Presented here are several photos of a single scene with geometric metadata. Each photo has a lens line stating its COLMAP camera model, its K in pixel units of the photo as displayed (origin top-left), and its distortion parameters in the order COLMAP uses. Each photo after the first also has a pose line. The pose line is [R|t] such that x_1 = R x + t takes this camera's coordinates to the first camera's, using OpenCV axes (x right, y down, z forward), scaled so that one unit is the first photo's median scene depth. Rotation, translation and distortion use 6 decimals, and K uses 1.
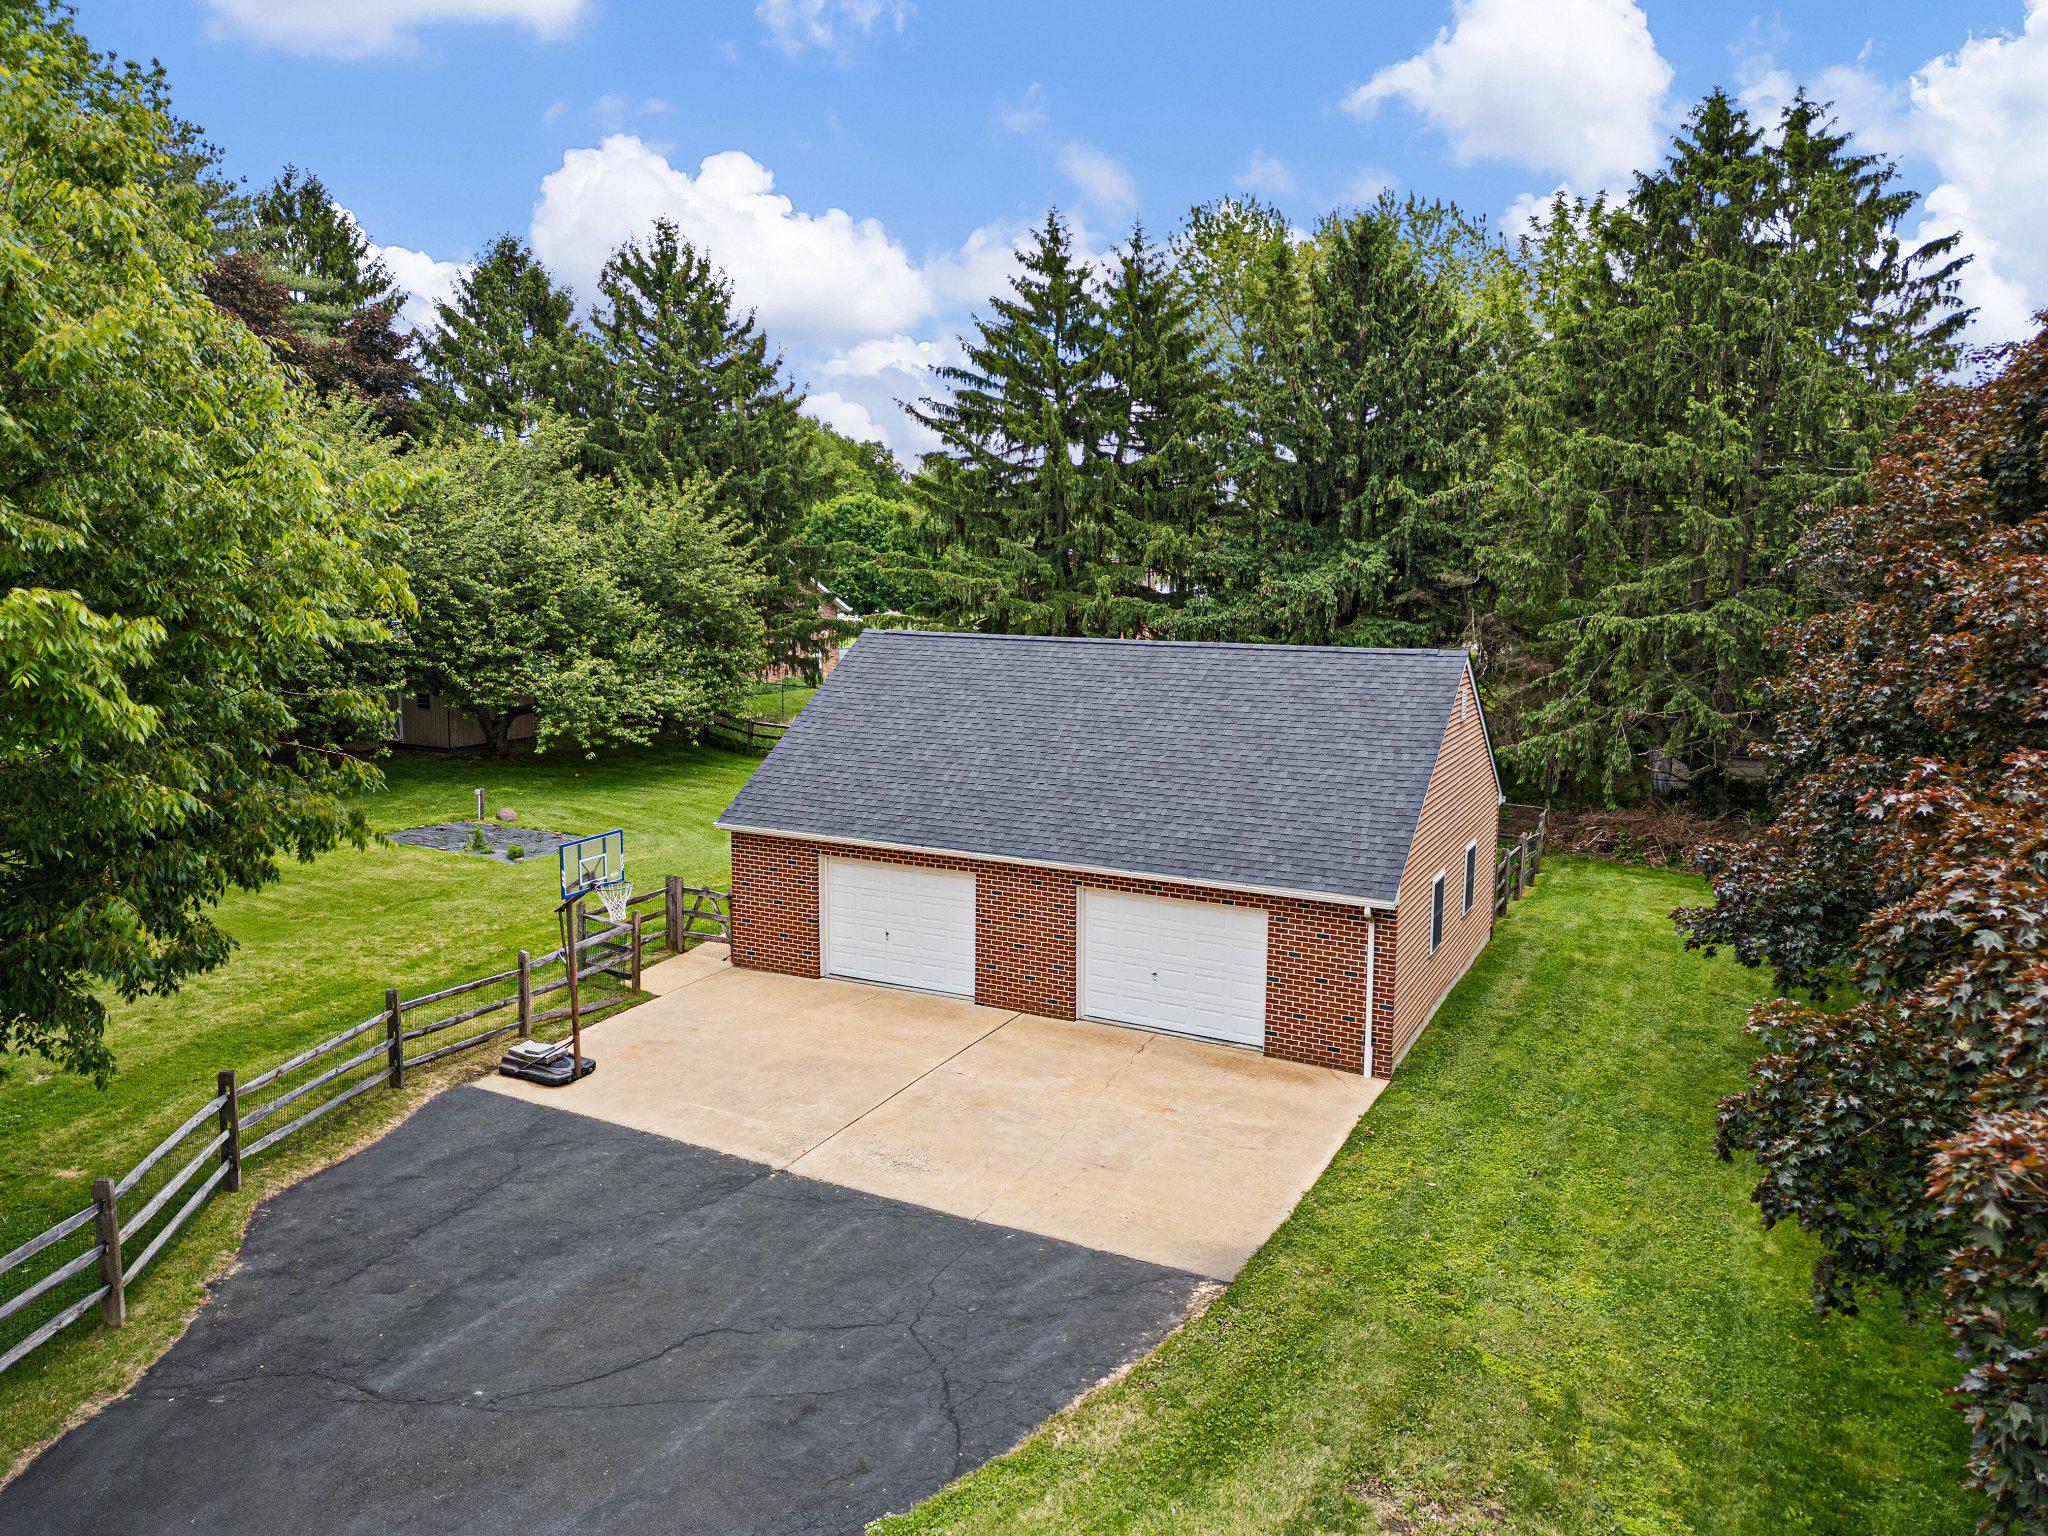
lens RADIAL K [[1449.1, 0, 1038.2], [0, 1449.1, 765.8], [0, 0, 1]] dist [0.064267, -0.048263]
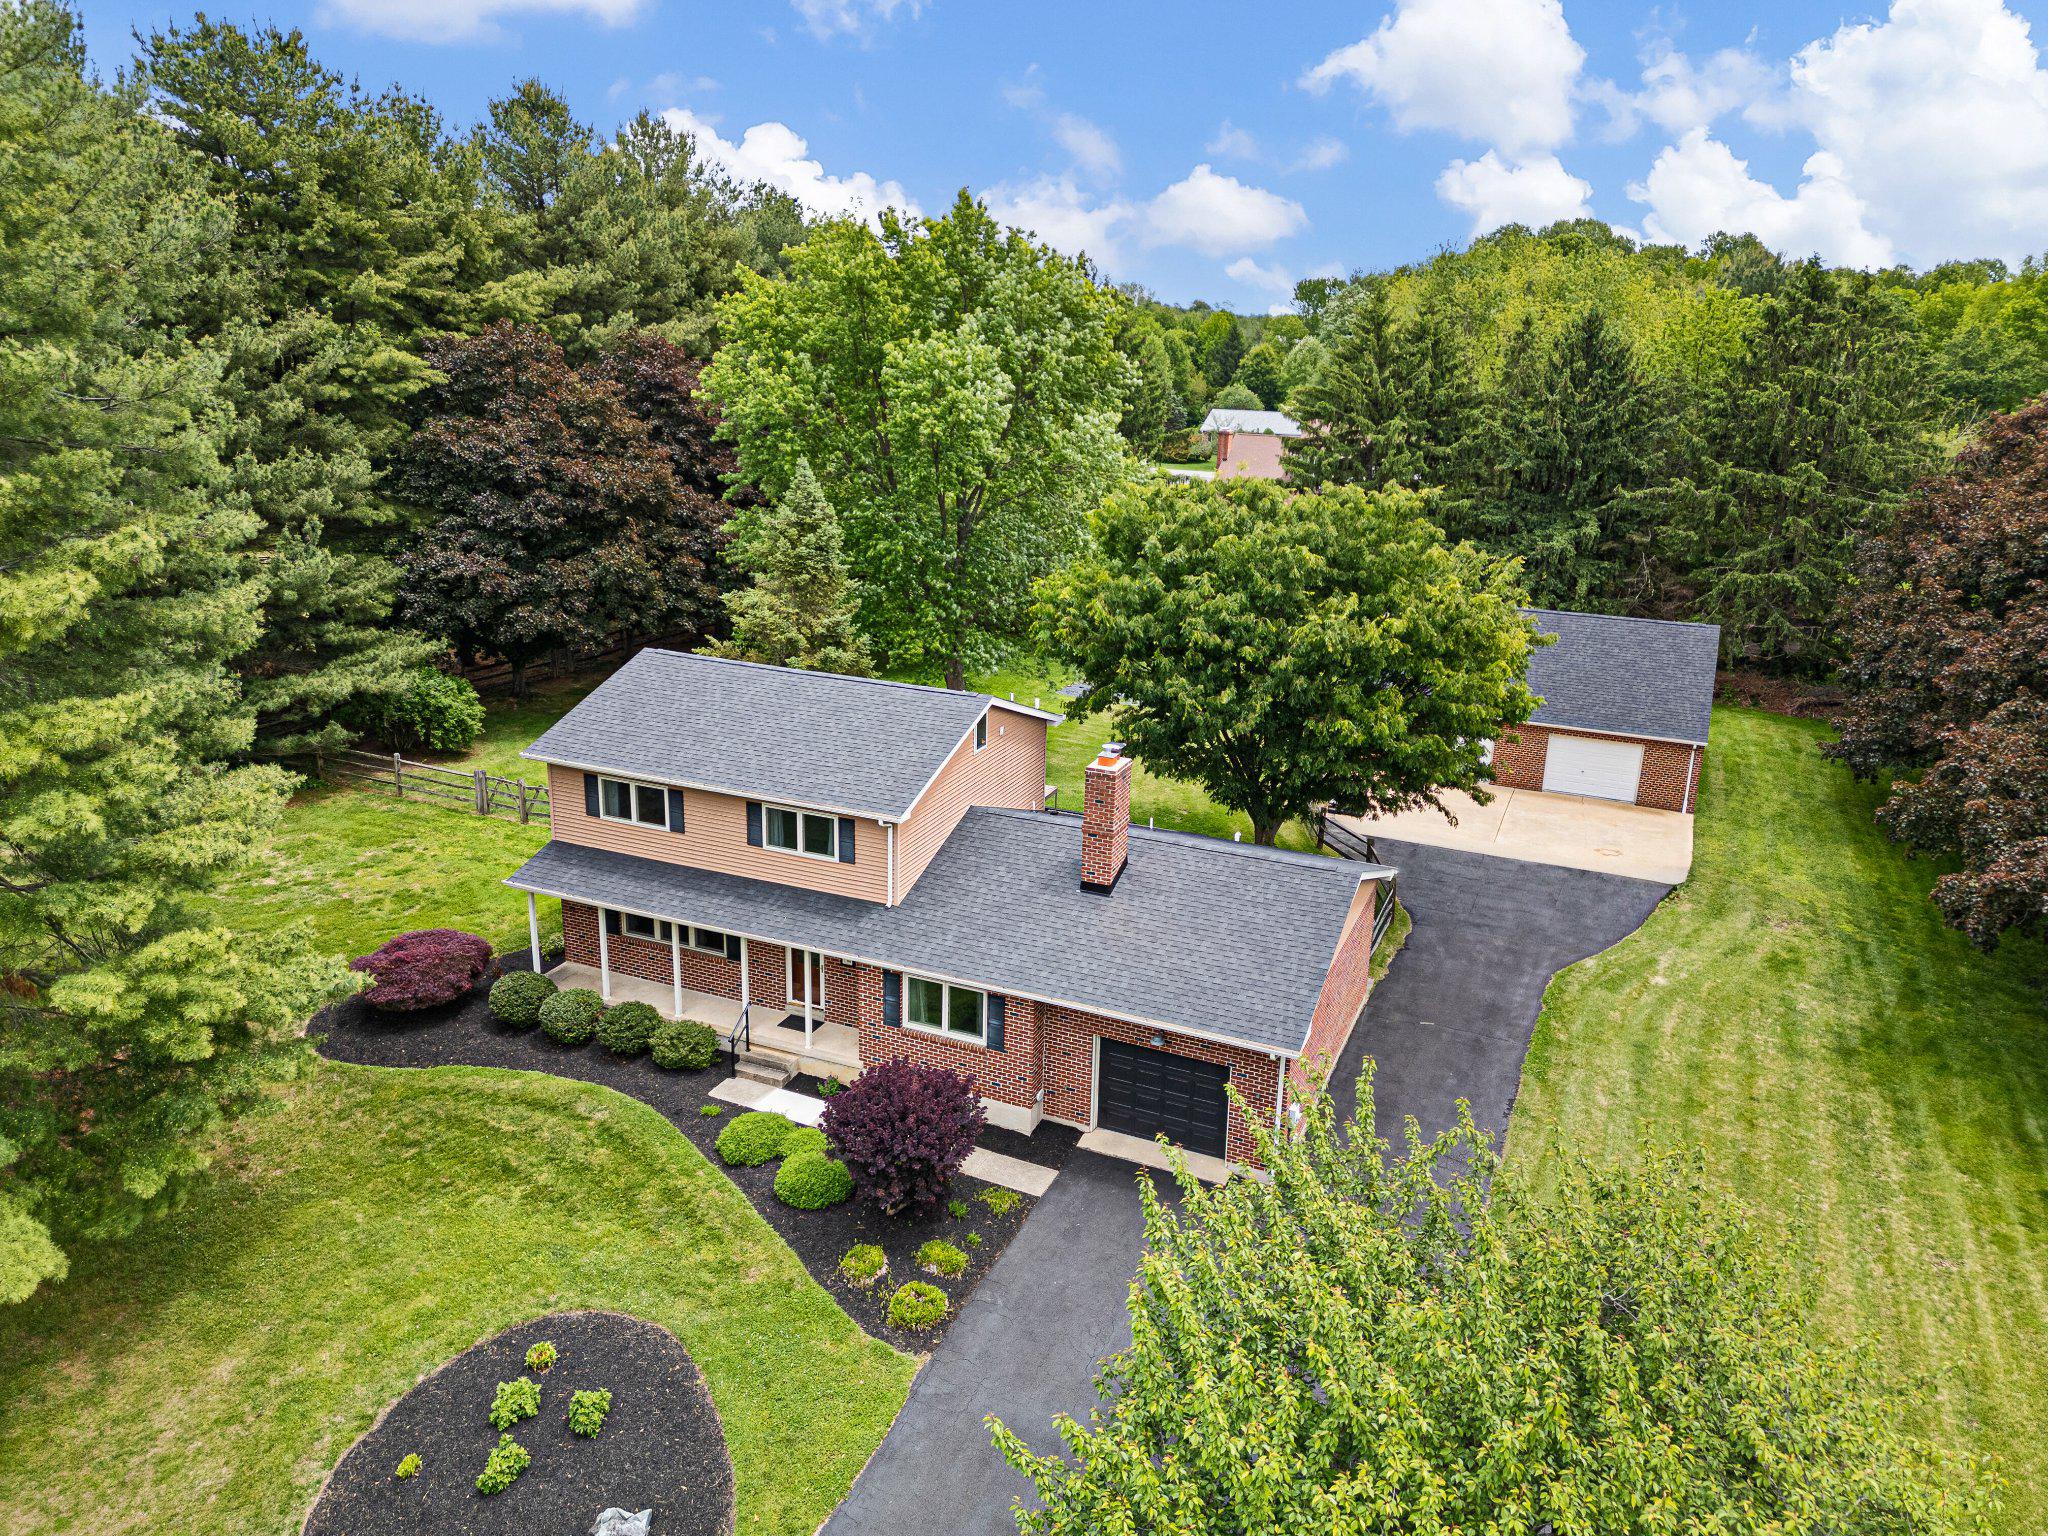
lens RADIAL K [[1449.1, 0, 1025.4], [0, 1449.1, 765.4], [0, 0, 1]] dist [0.064267, -0.048263]
pose [[0.998738, -0.004209, 0.050037, -0.939308], [-0.003230, 0.989033, 0.147663, -0.209521], [-0.050110, -0.147638, 0.987771, -1.270537]]
